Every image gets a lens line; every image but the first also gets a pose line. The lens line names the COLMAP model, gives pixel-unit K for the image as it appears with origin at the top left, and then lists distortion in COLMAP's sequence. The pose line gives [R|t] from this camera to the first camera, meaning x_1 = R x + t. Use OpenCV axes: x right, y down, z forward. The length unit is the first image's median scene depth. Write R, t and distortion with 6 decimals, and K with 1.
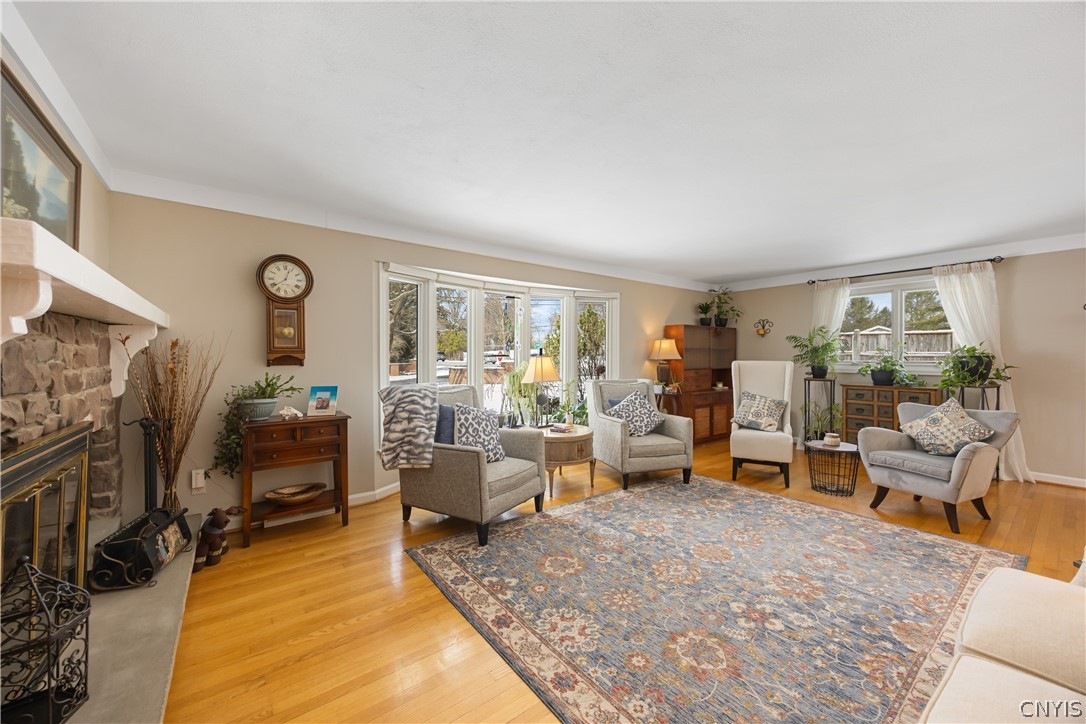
lens RADIAL K [[414.7, 0, 543.0], [0, 414.7, 362.0], [0, 0, 1]] dist [-0.002593, -0.000184]
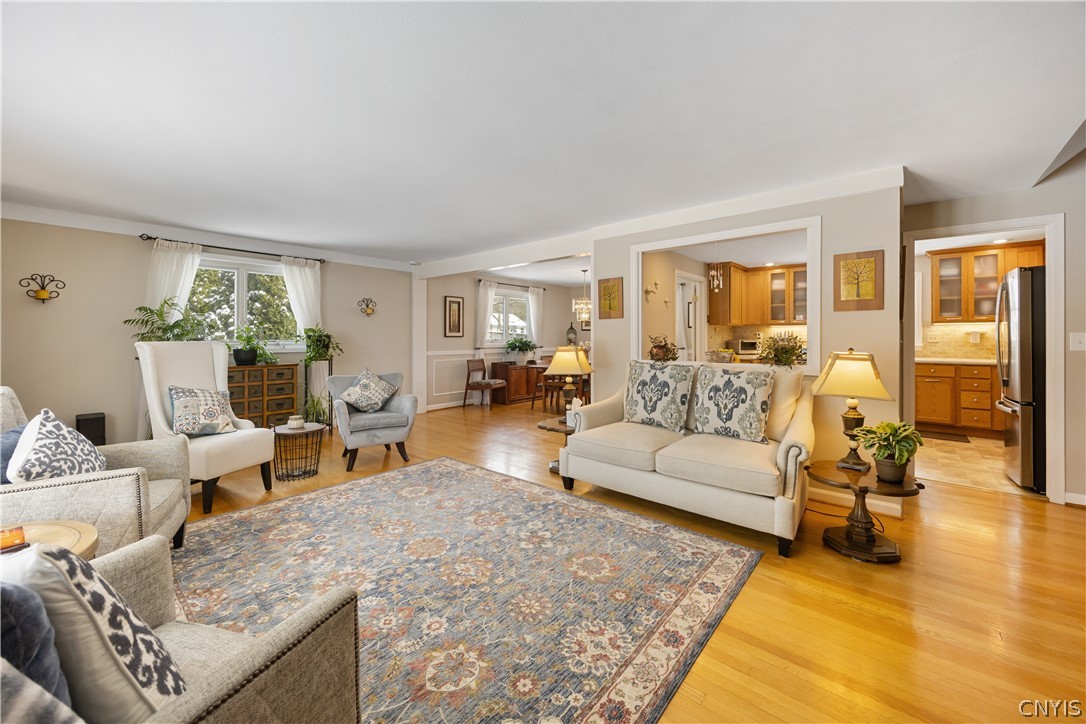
lens RADIAL K [[434.9, 0, 544.3], [0, 434.9, 340.6], [0, 0, 1]] dist [-0.000757, 0.000013]
pose [[-0.234176, -0.007424, 0.972166, -0.529427], [0.013200, 0.999854, 0.010815, -0.004952], [-0.972105, 0.015365, -0.234044, 0.872044]]
